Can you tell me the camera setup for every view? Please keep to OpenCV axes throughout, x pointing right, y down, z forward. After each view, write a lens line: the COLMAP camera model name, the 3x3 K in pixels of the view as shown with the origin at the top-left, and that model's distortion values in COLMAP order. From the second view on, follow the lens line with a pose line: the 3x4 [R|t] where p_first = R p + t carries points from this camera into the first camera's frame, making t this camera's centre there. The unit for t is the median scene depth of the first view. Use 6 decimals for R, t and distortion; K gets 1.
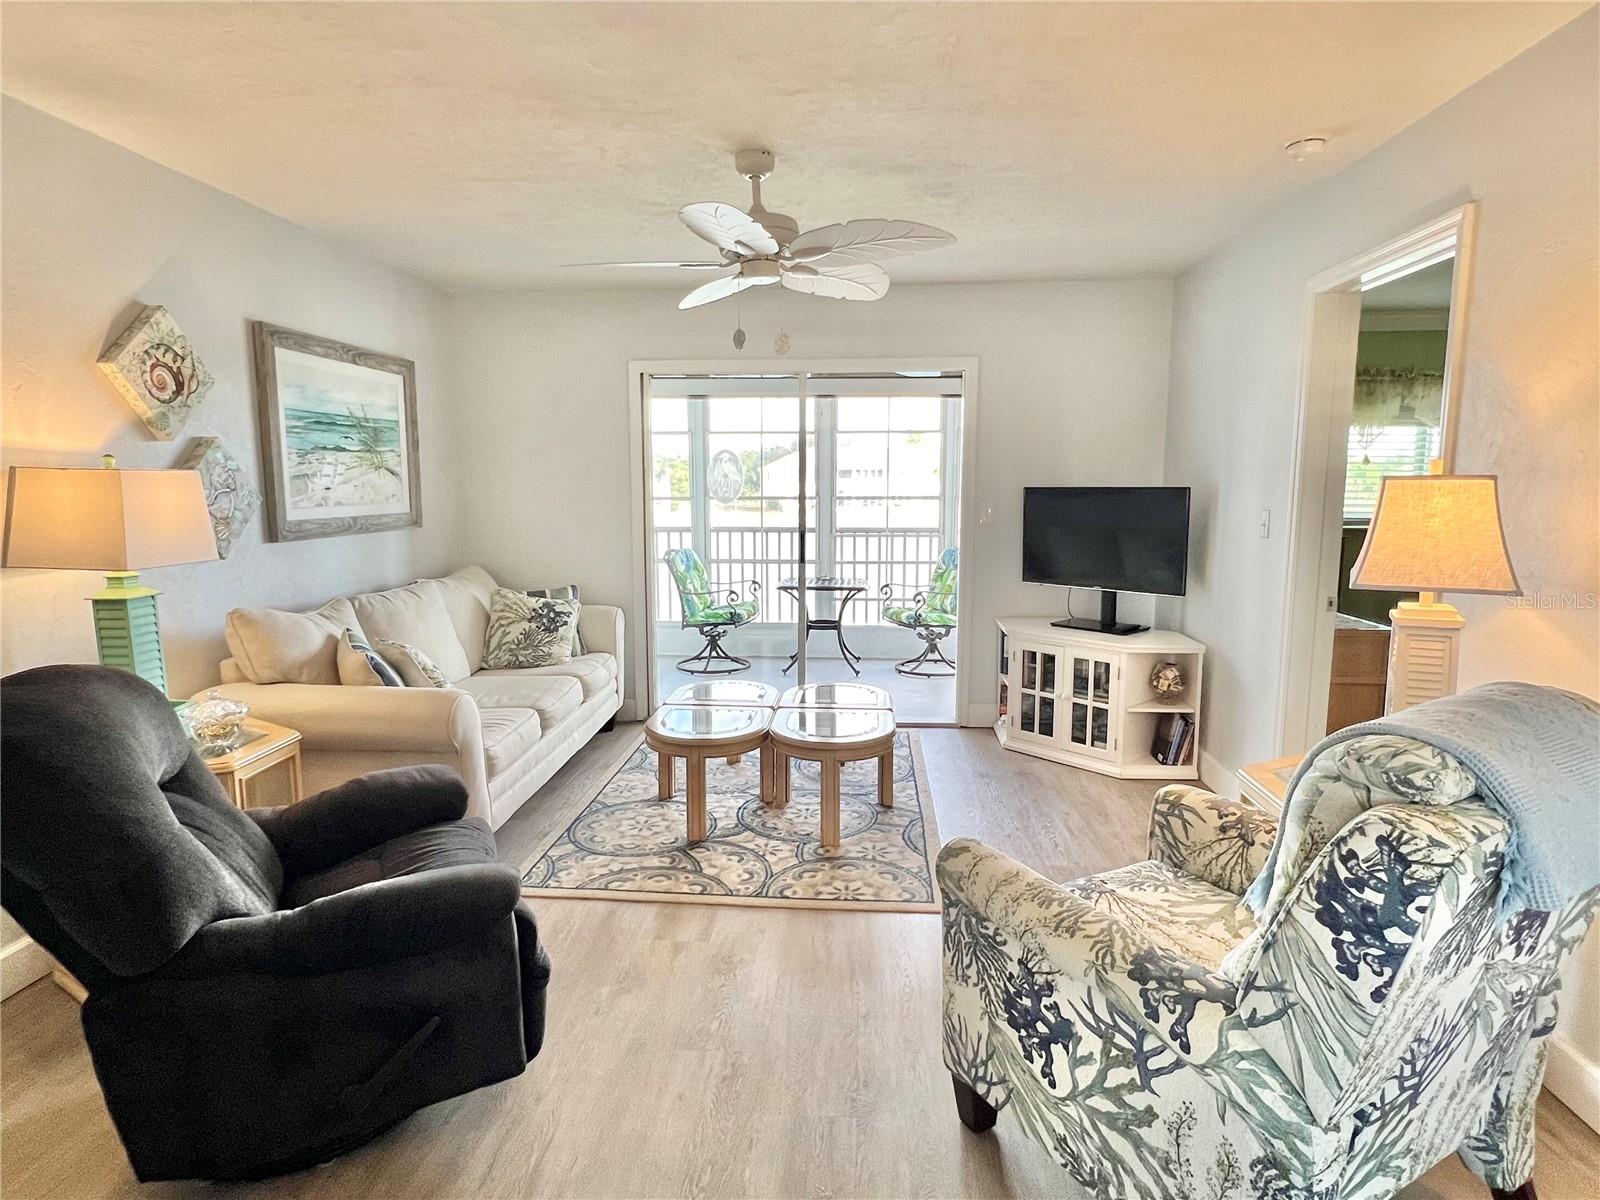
lens RADIAL K [[886.0, 0, 797.0], [0, 886.0, 600.6], [0, 0, 1]] dist [-0.000701, -0.000224]
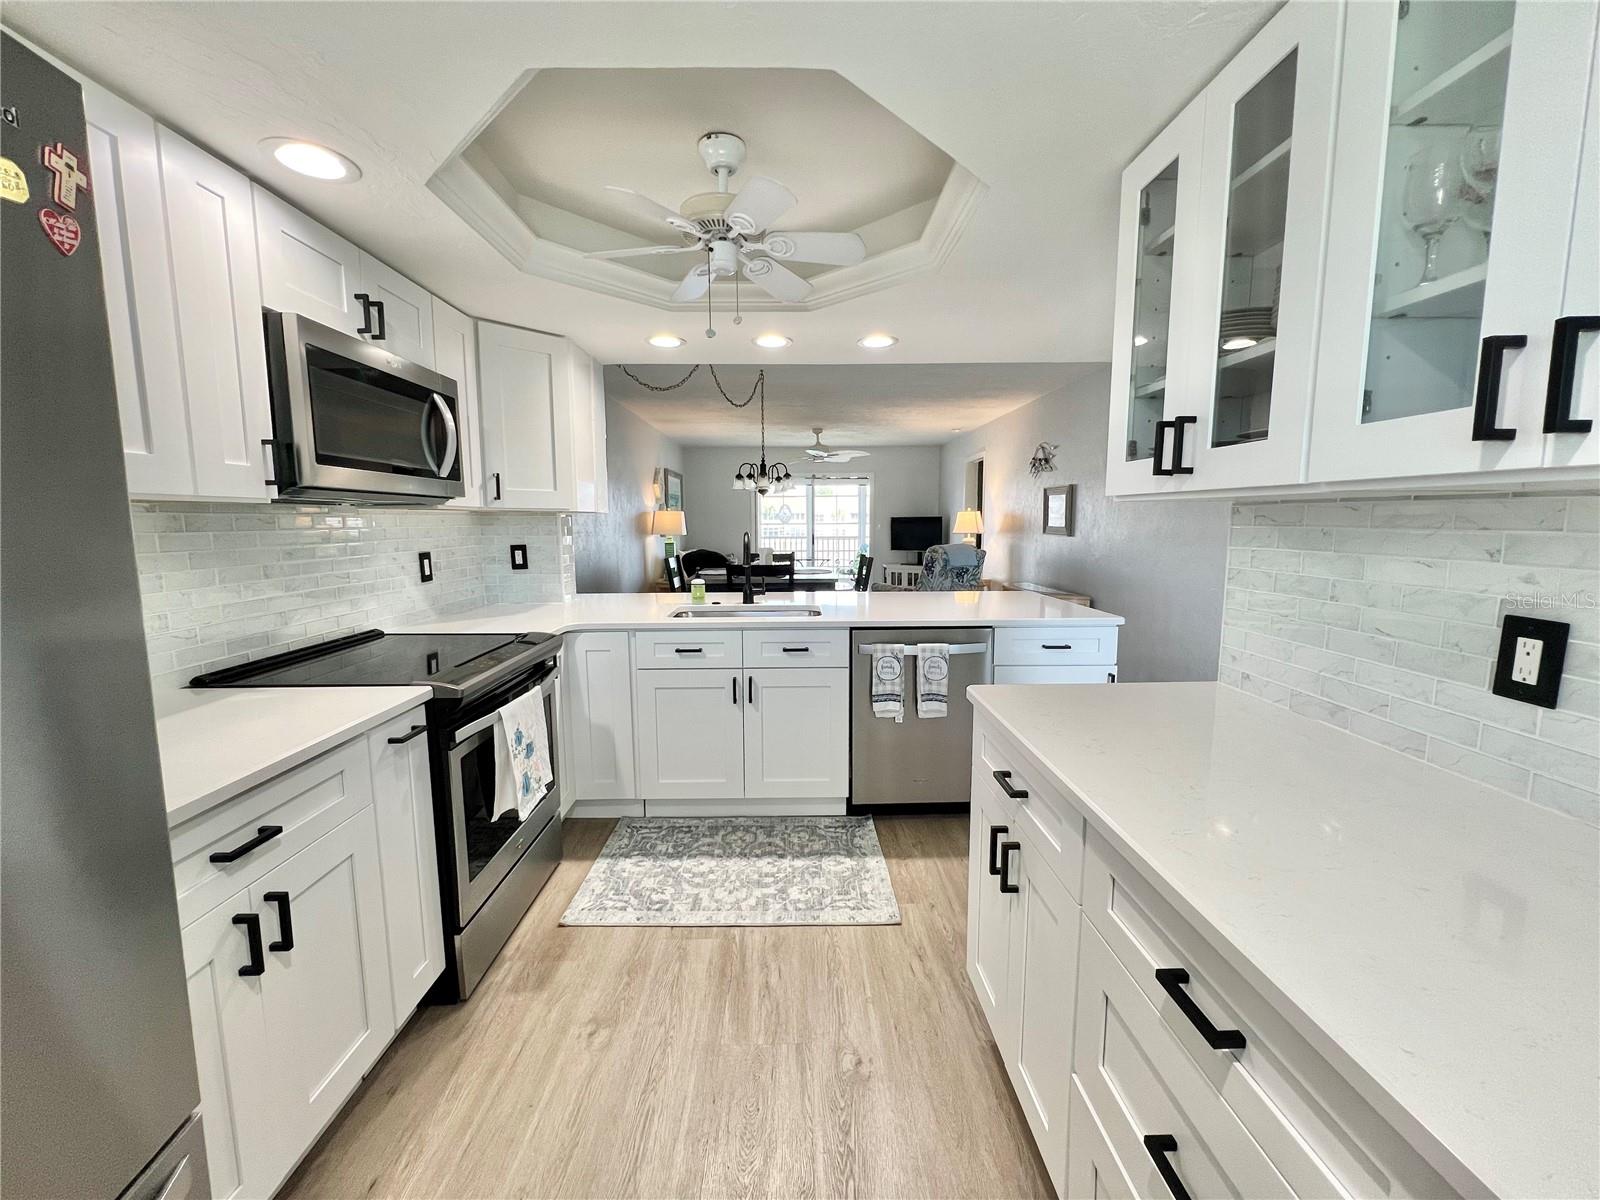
lens RADIAL K [[647.0, 0, 799.2], [0, 647.0, 596.9], [0, 0, 1]] dist [-0.002043, 0.000202]
pose [[0.995307, -0.018098, 0.095057, -0.319177], [0.019960, 0.999626, -0.018677, 0.214816], [-0.094683, 0.020487, 0.995297, -1.386811]]
